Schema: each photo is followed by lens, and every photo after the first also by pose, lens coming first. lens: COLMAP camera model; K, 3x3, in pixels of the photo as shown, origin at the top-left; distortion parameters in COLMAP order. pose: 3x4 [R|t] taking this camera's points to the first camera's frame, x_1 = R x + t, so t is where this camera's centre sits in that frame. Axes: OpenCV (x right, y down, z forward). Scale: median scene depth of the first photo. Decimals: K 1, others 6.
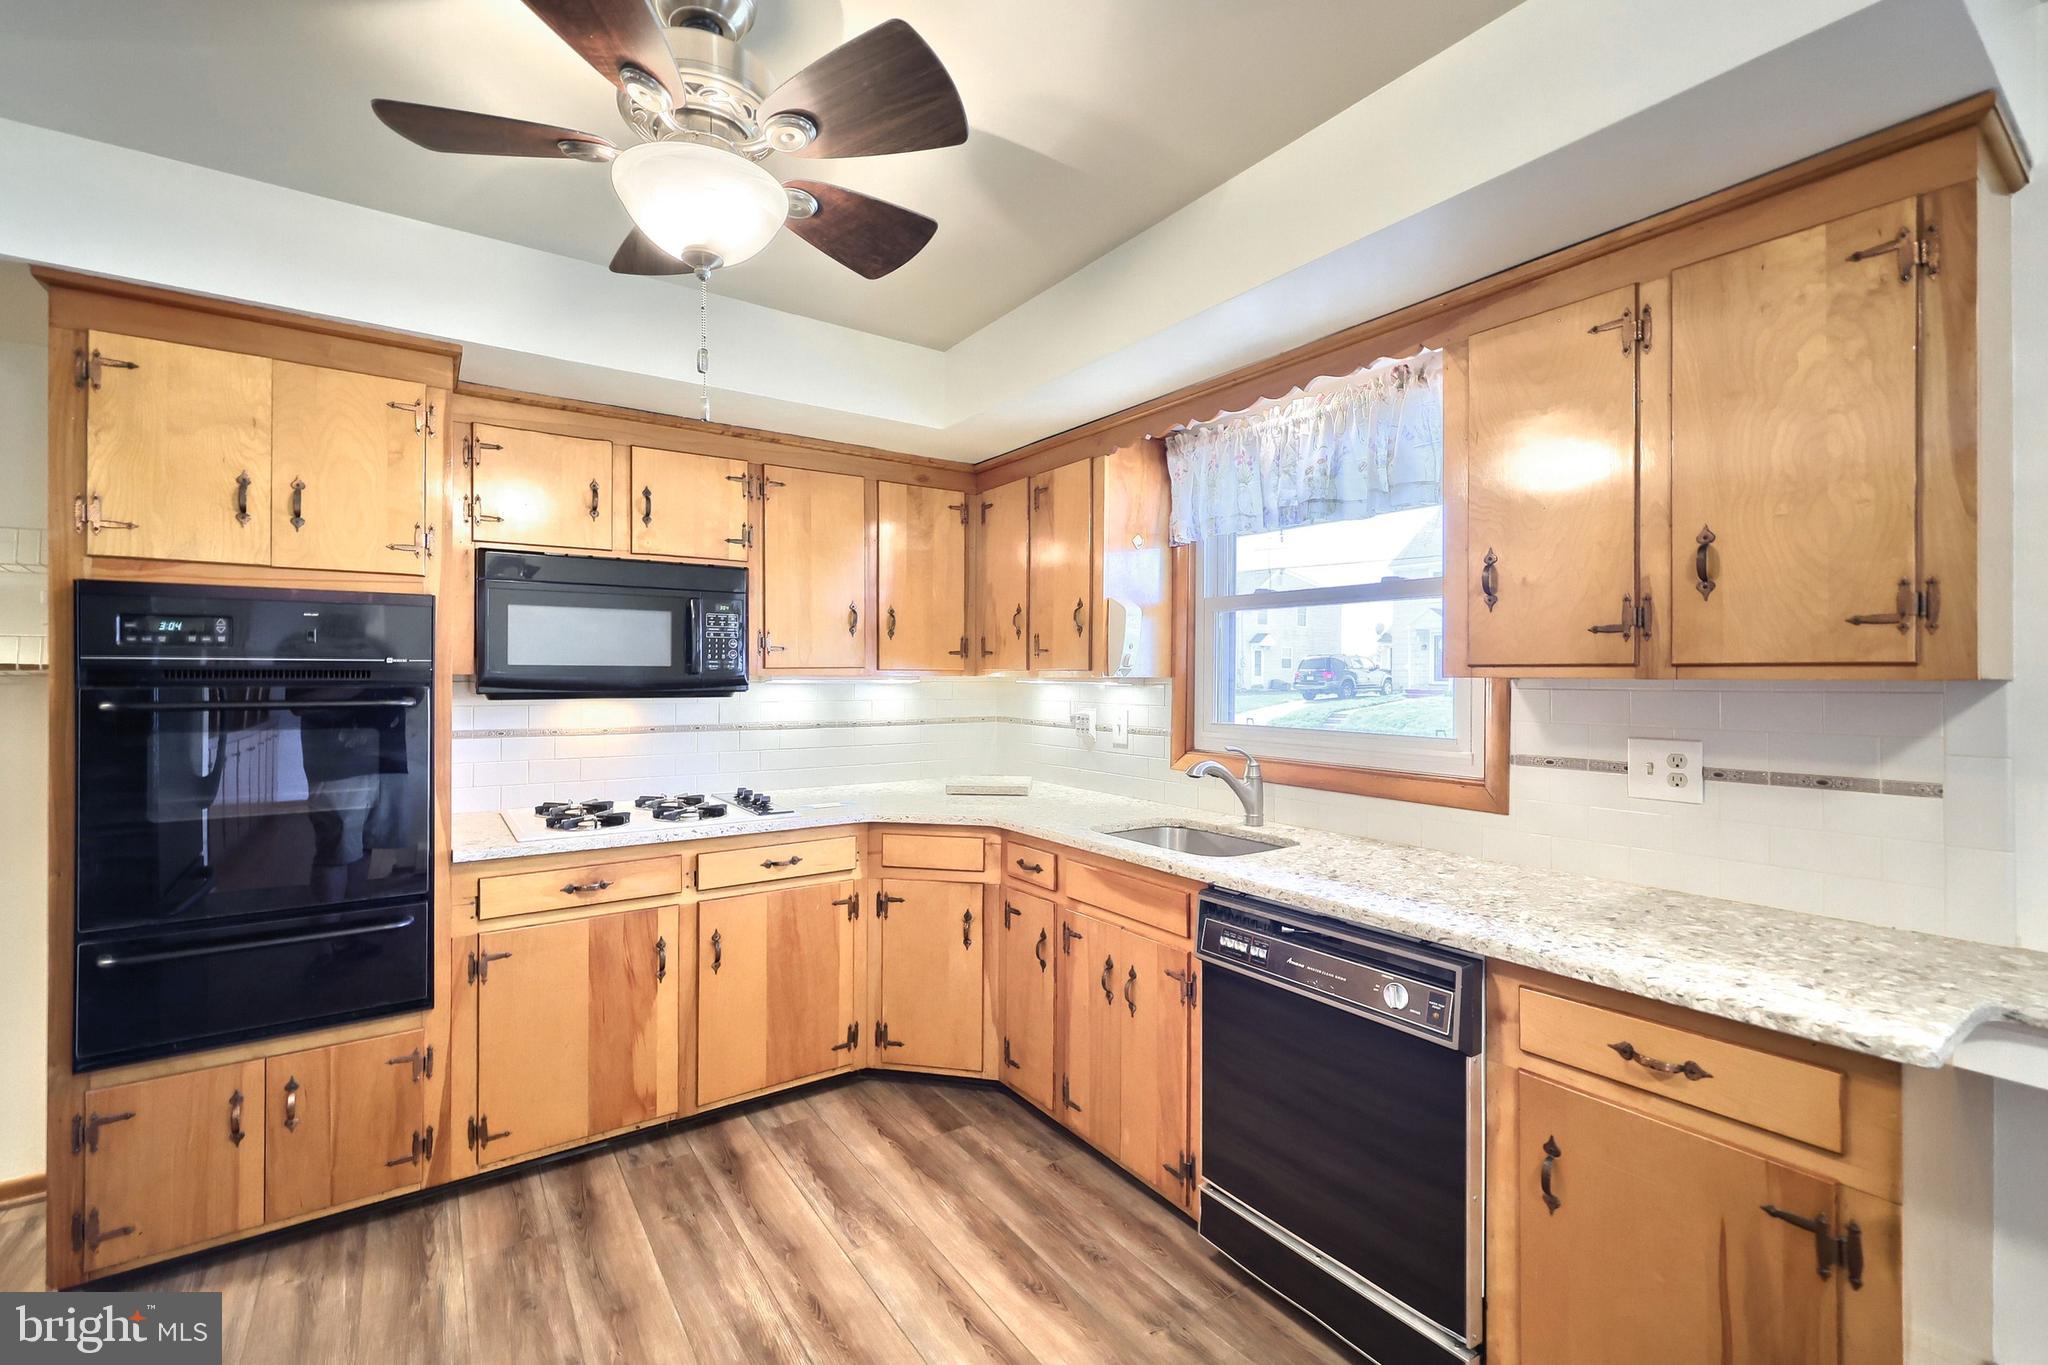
lens RADIAL K [[861.5, 0, 1001.7], [0, 861.5, 677.3], [0, 0, 1]] dist [0.001427, 0.000097]
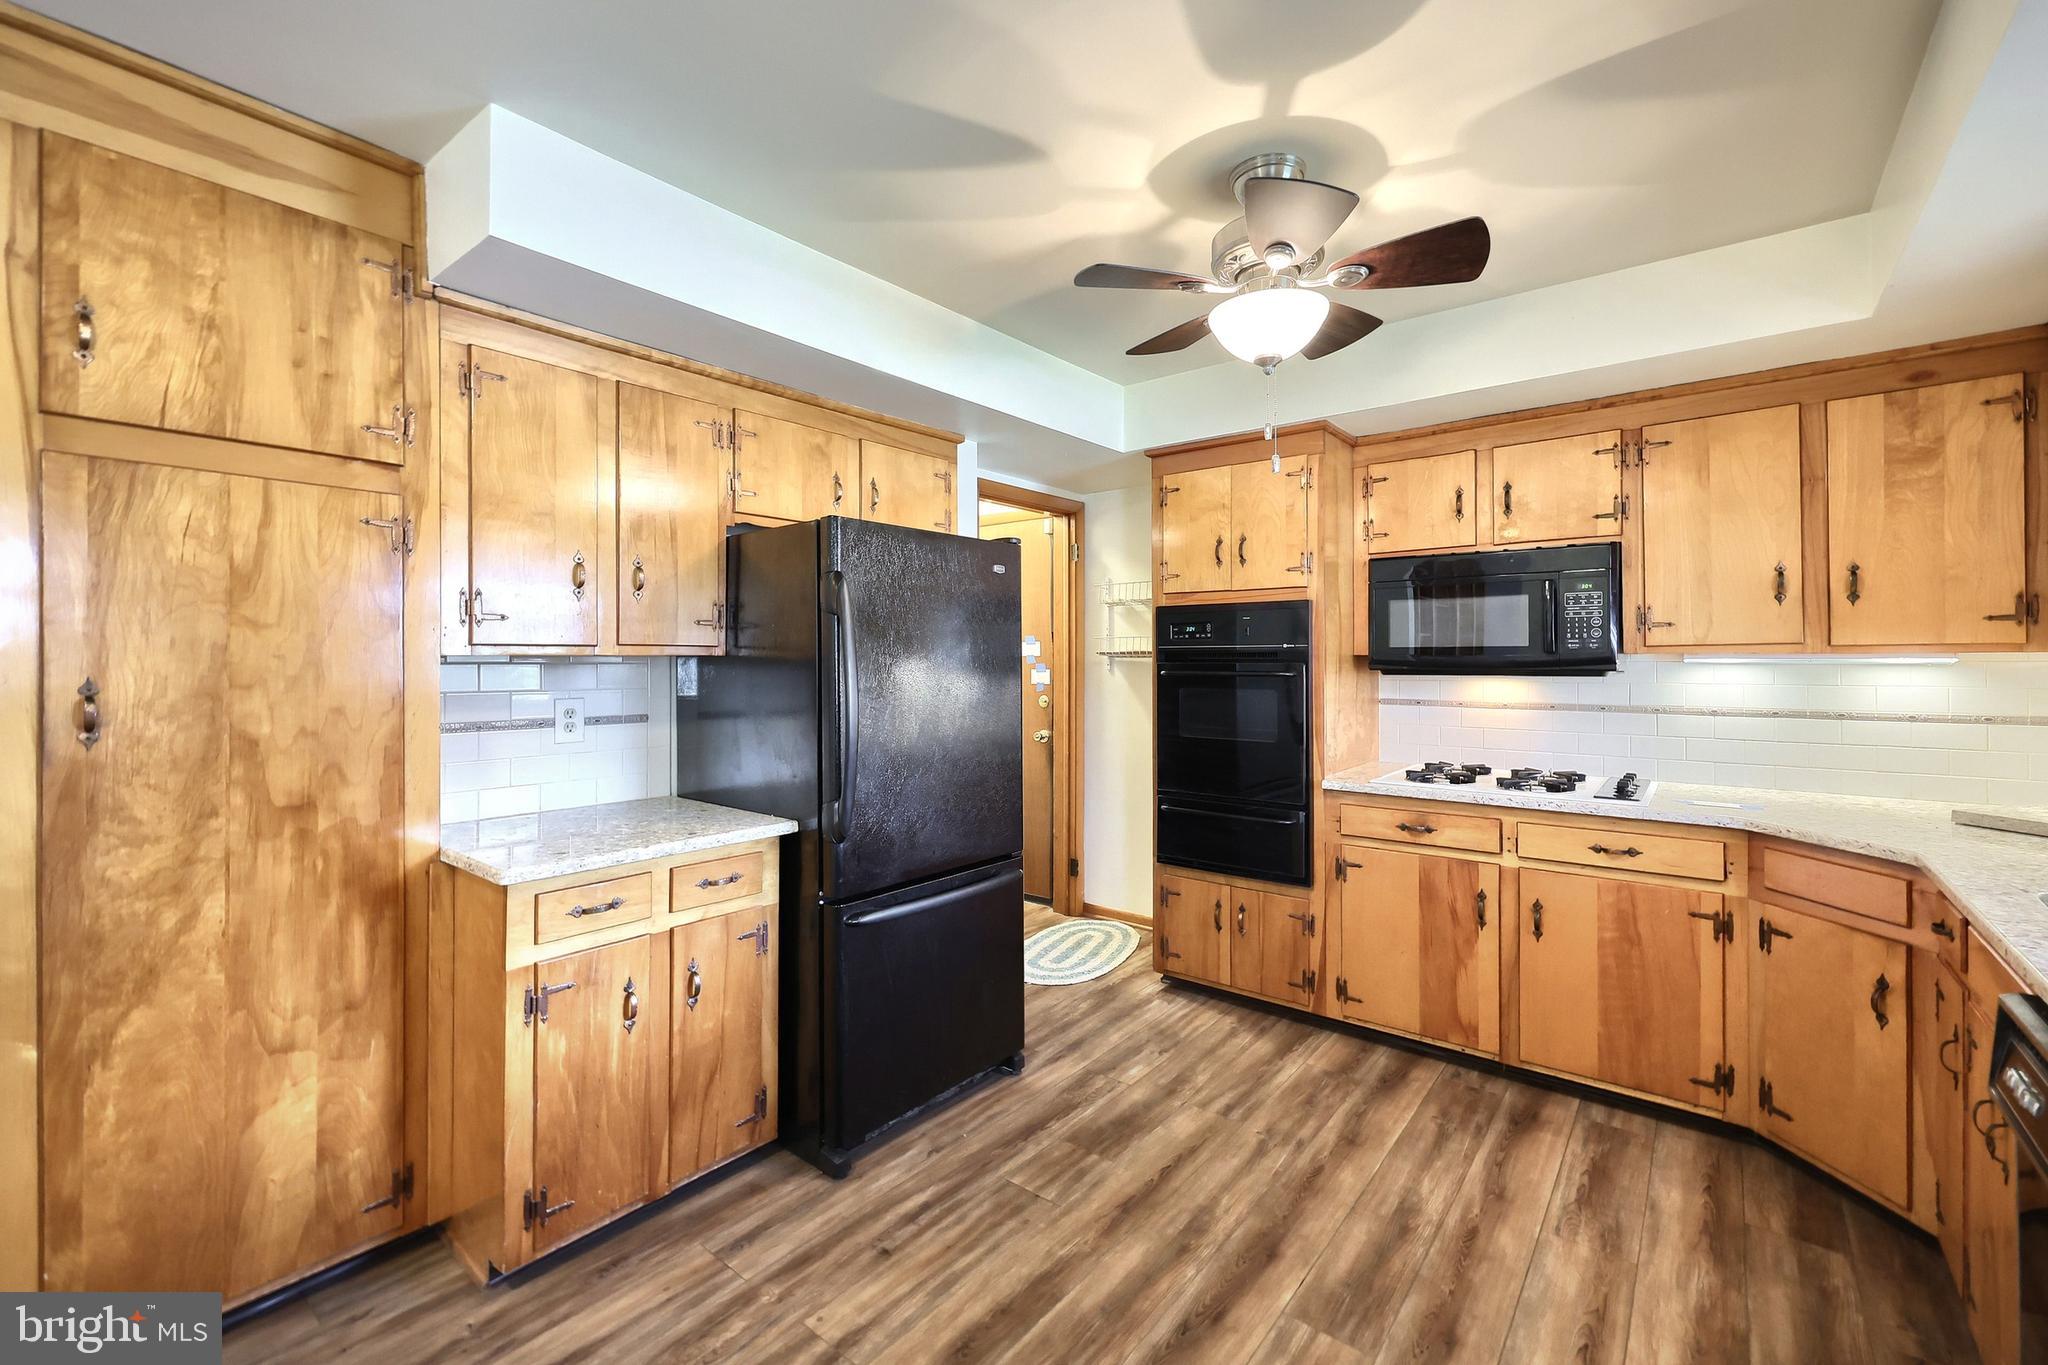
lens RADIAL K [[860.1, 0, 1030.9], [0, 860.1, 657.4], [0, 0, 1]] dist [-0.000028, 0.000073]
pose [[0.294521, -0.005431, -0.955630, 0.499980], [0.000844, 0.999985, -0.005423, 0.007340], [0.955645, 0.000790, 0.294521, 0.116259]]
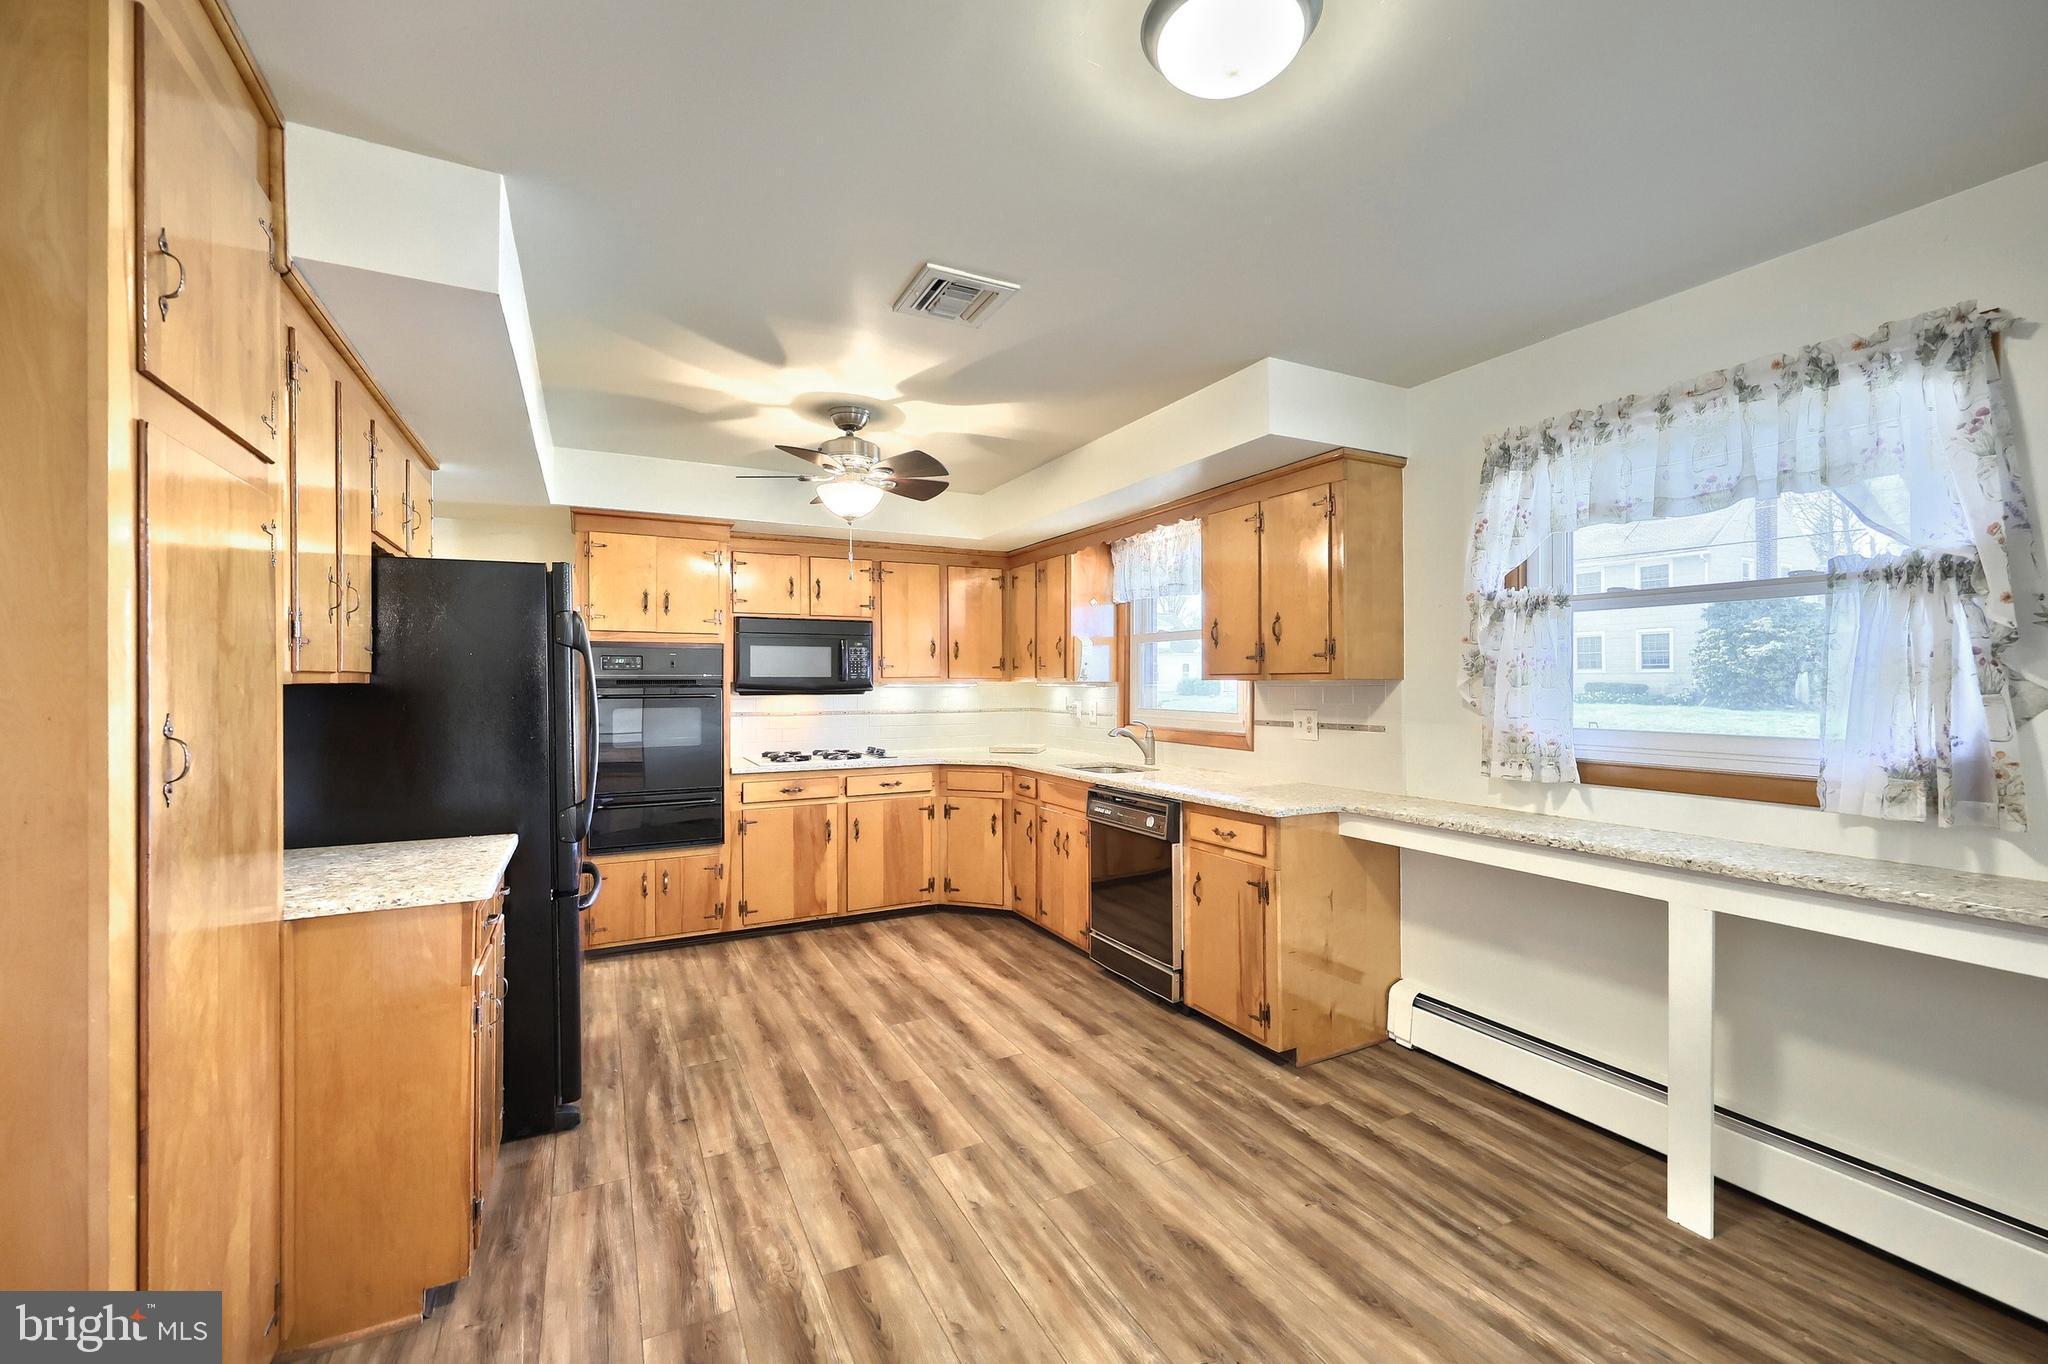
lens RADIAL K [[821.8, 0, 1019.4], [0, 821.8, 685.2], [0, 0, 1]] dist [-0.000954, -0.000266]
pose [[0.992930, -0.005547, -0.118573, 0.241155], [0.005691, 0.999983, 0.000876, 0.006004], [0.118566, -0.001545, 0.992945, -0.755018]]
